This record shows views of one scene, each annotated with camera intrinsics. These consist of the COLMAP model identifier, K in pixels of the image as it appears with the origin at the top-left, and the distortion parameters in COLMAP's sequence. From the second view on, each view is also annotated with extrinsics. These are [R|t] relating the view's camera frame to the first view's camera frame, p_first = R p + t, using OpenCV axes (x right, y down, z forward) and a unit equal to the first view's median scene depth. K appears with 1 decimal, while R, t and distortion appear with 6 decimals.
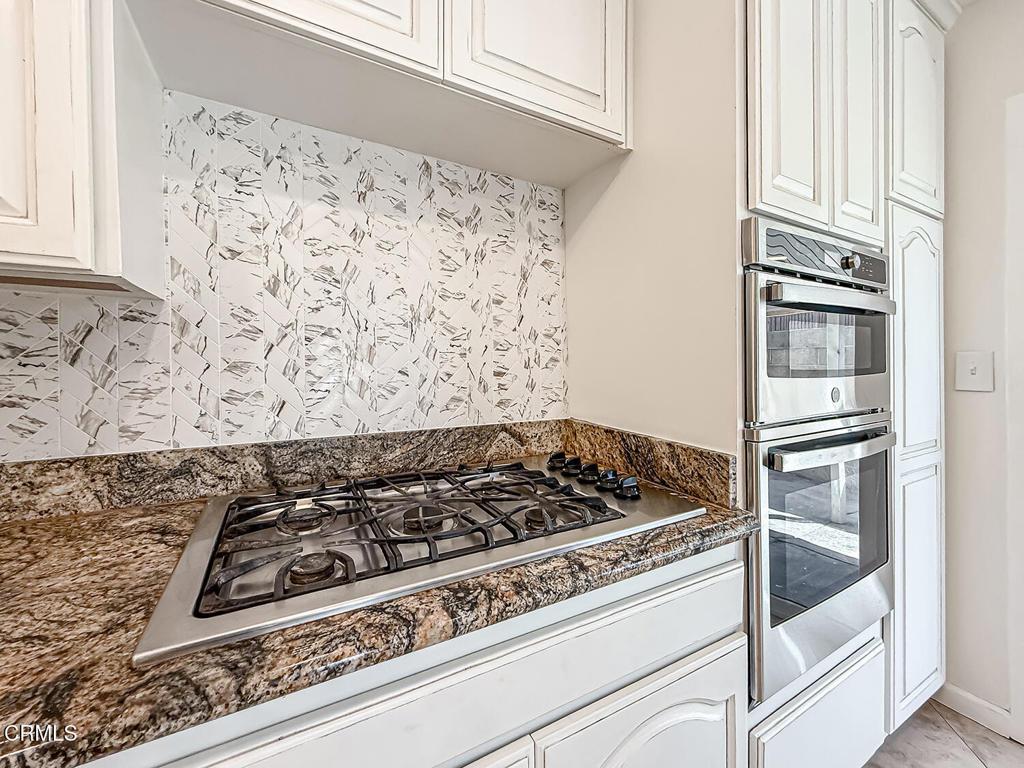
lens RADIAL K [[421.3, 0, 515.2], [0, 421.3, 373.5], [0, 0, 1]] dist [0.000238, 0.000047]
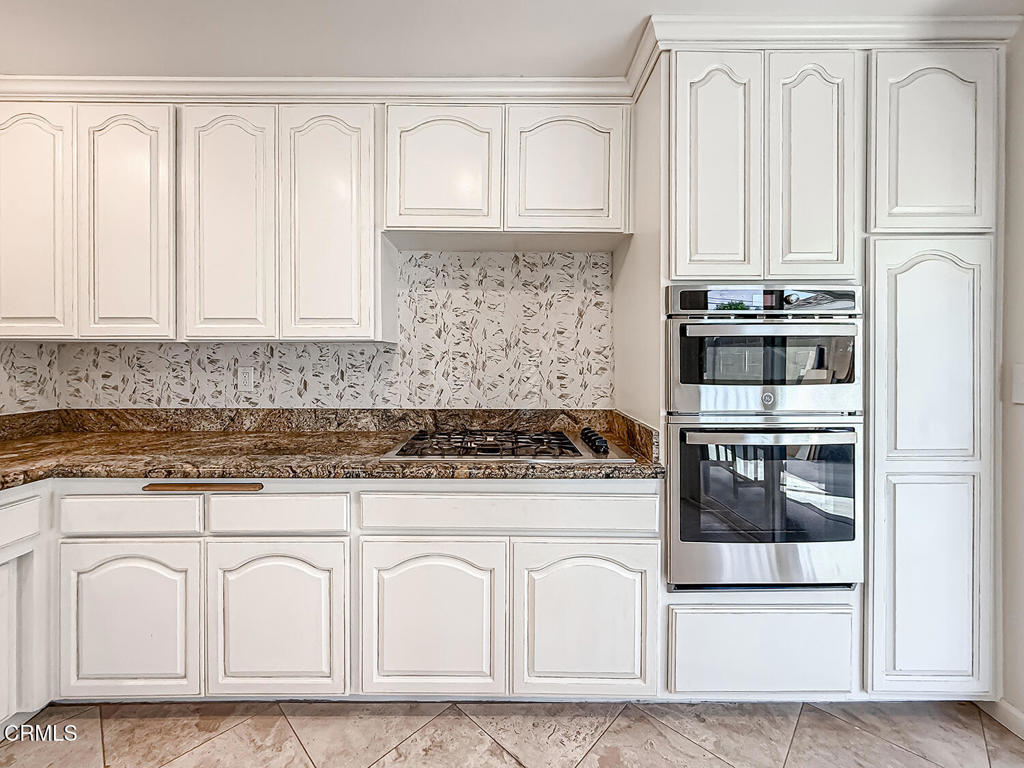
lens RADIAL K [[414.7, 0, 491.3], [0, 414.7, 370.0], [0, 0, 1]] dist [-0.000542, -0.000026]
pose [[0.866871, 0.010654, -0.498418, 0.630447], [-0.013740, 0.999902, -0.002524, -0.025195], [0.498343, 0.009036, 0.866933, -0.601896]]
